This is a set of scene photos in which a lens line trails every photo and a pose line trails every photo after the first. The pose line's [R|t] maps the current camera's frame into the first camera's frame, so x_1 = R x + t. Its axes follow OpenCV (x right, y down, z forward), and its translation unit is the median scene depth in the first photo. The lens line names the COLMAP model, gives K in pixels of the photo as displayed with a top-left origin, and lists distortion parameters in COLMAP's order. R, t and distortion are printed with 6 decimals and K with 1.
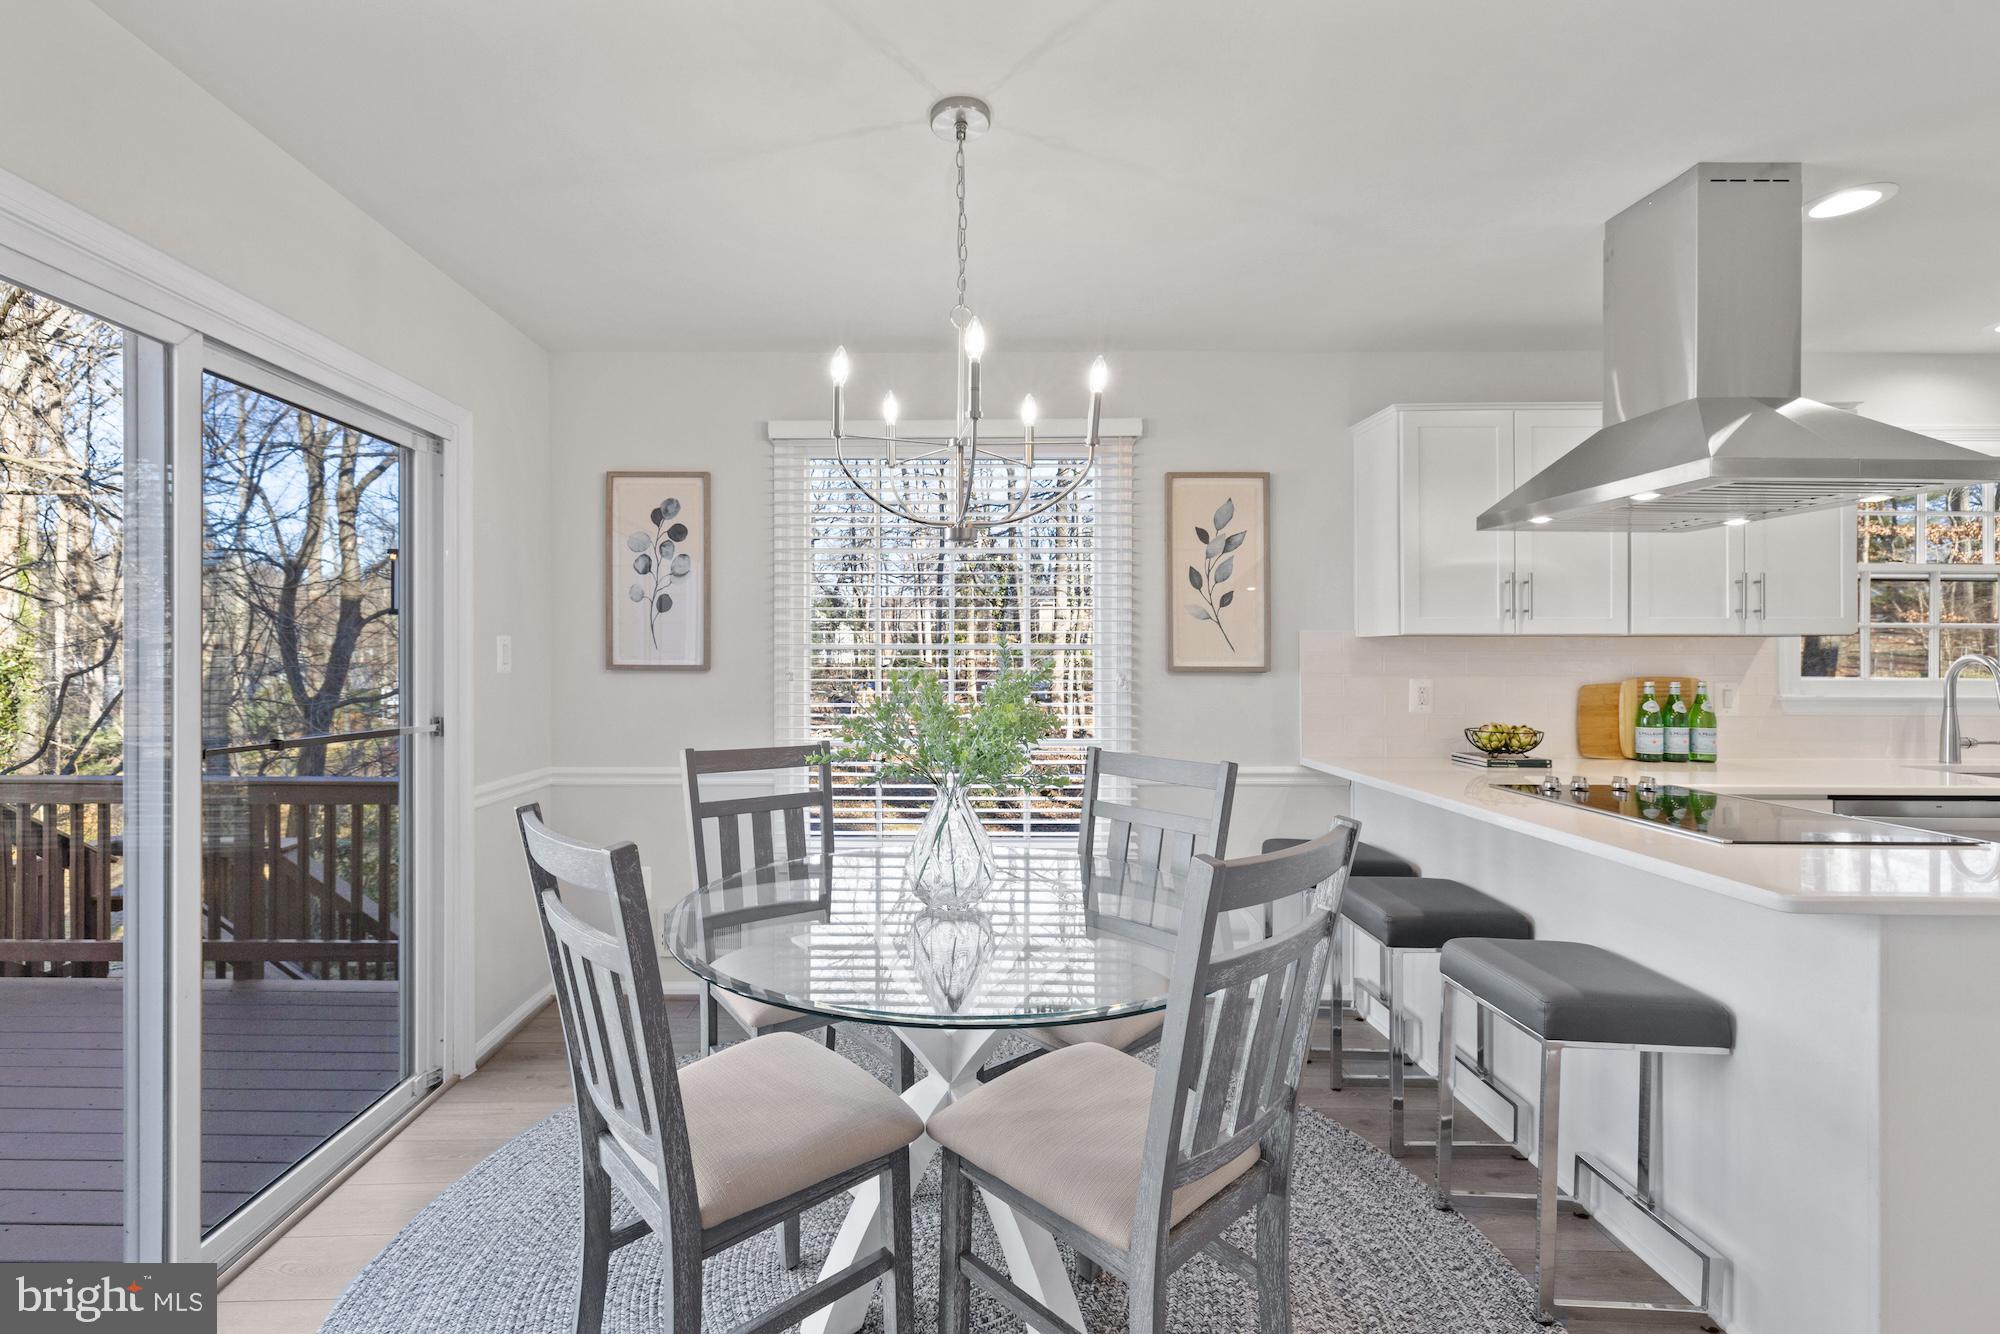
lens RADIAL K [[844.5, 0, 996.9], [0, 844.5, 650.0], [0, 0, 1]] dist [0.000111, -0.000143]
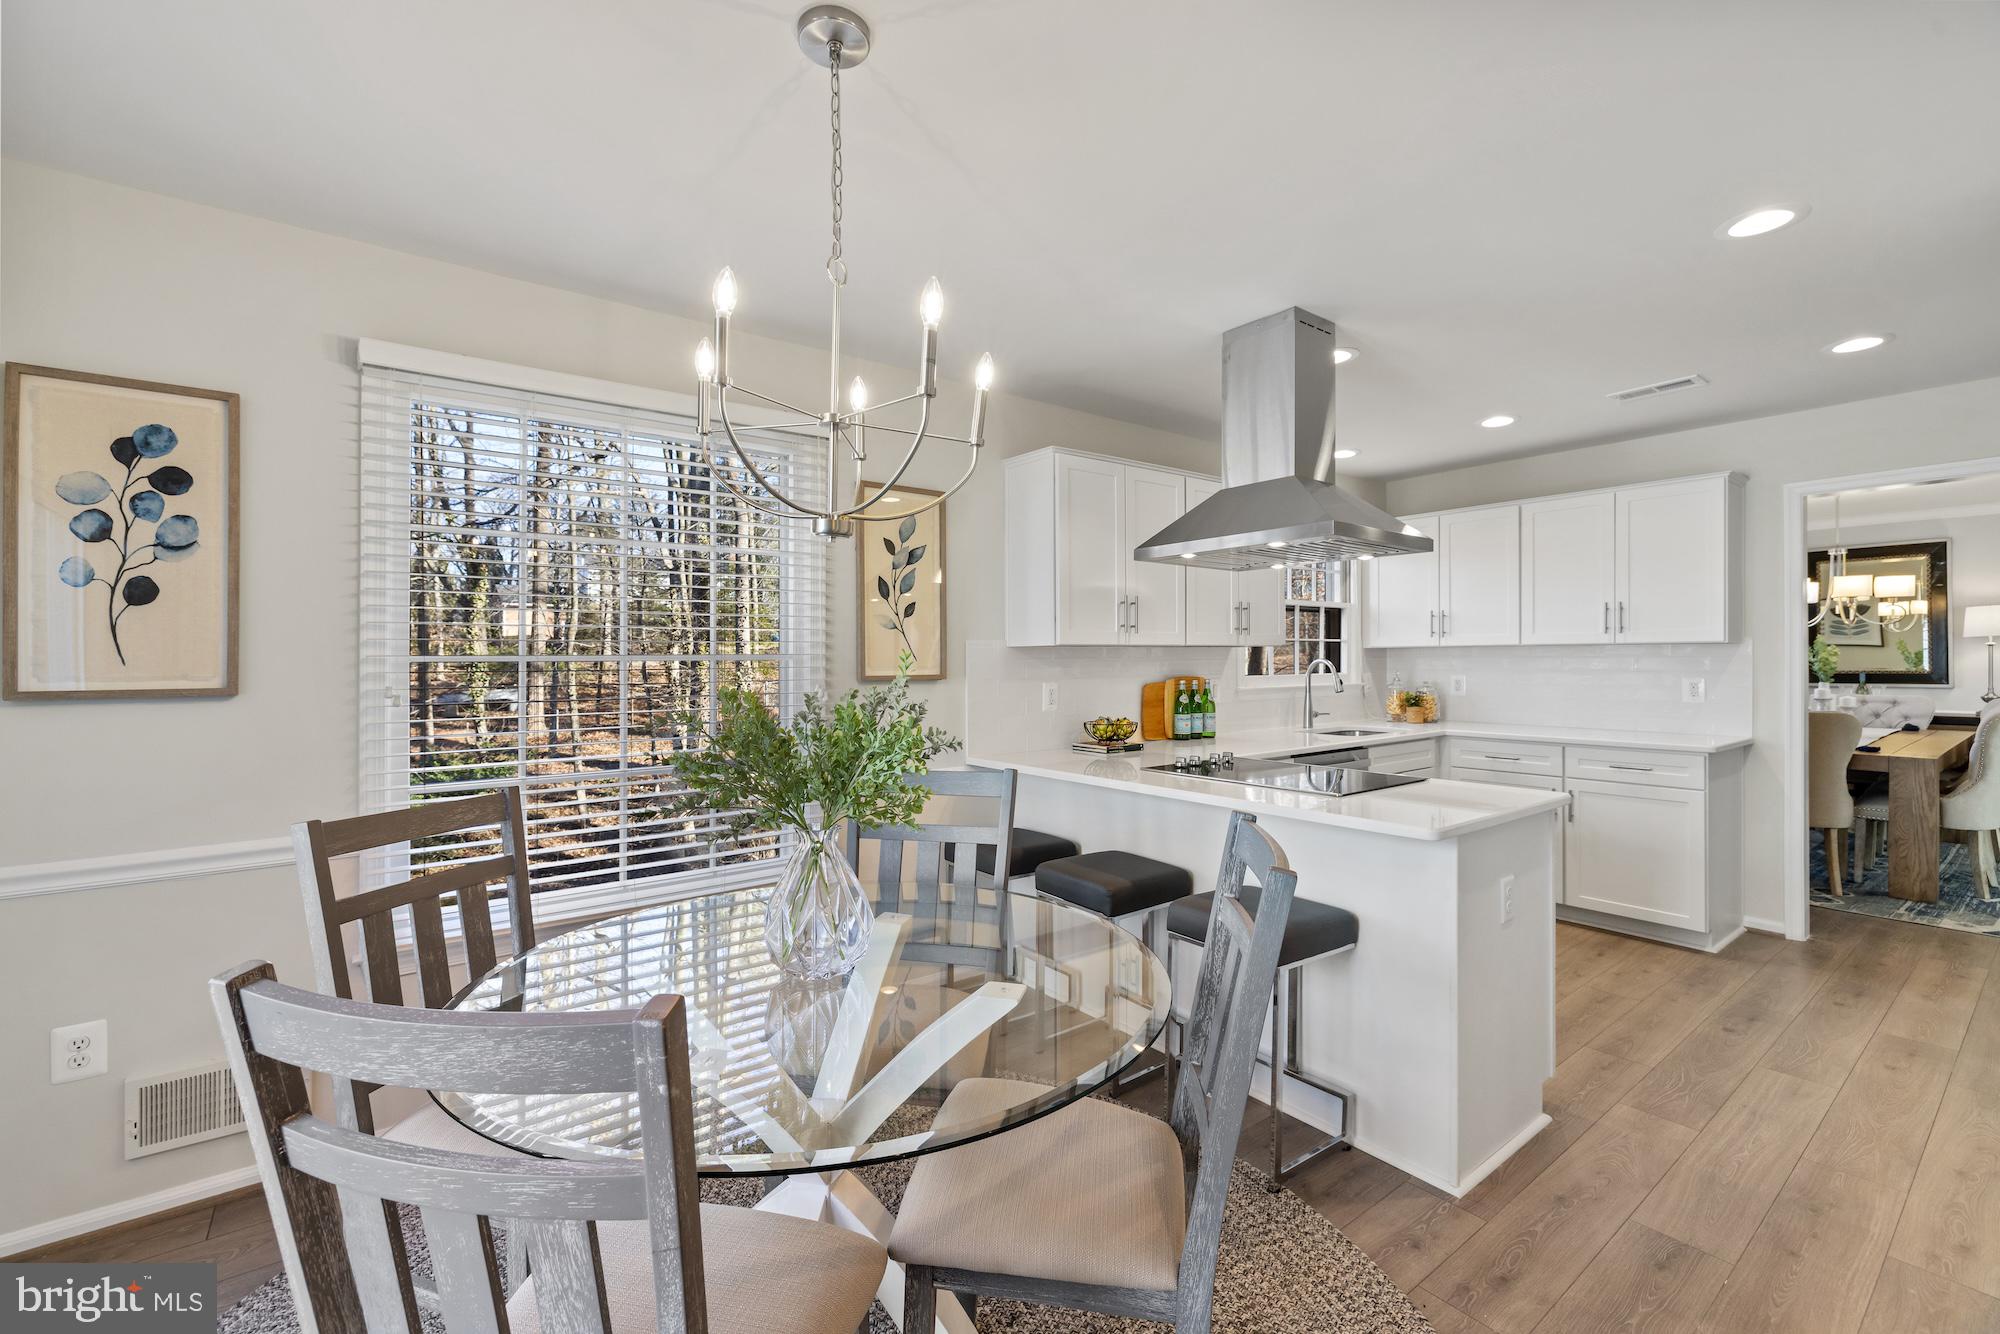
lens RADIAL K [[797.0, 0, 995.7], [0, 797.0, 654.5], [0, 0, 1]] dist [-0.000727, -0.000181]
pose [[0.814921, -0.003656, 0.579561, -0.219701], [0.003376, 0.999993, 0.001561, -0.006984], [-0.579563, 0.000684, 0.814927, 0.152325]]
